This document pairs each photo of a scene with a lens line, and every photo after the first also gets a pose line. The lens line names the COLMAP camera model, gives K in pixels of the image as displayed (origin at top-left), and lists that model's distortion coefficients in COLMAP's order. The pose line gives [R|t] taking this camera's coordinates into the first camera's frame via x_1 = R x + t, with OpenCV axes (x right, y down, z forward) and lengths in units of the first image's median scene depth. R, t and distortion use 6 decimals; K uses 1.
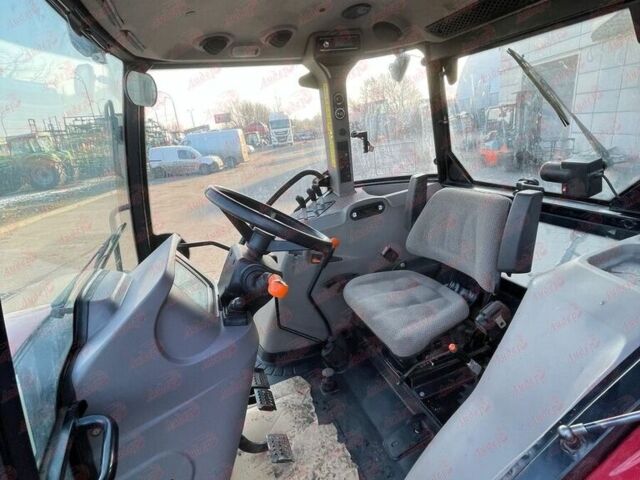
lens RADIAL K [[338.1, 0, 320.0], [0, 338.1, 240.0], [0, 0, 1]] dist [-0.001986, 0.000152]
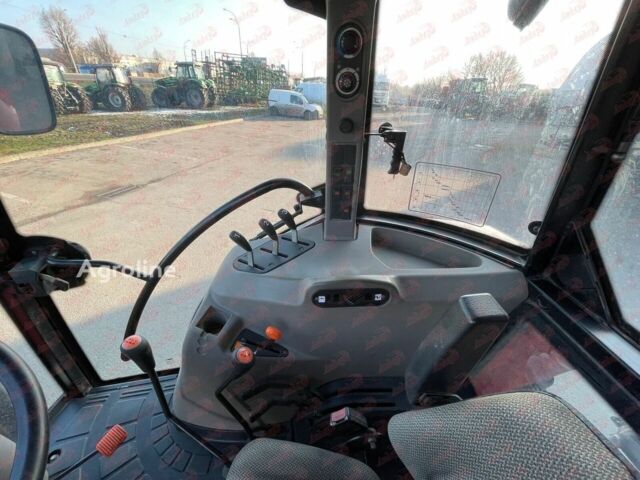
lens RADIAL K [[257.5, 0, 318.8], [0, 257.5, 238.6], [0, 0, 1]] dist [-0.003206, 0.000179]
pose [[0.938357, 0.285995, -0.194148, 0.131053], [-0.238805, 0.942432, 0.234082, -0.224428], [0.249918, -0.173288, 0.952634, 0.567612]]
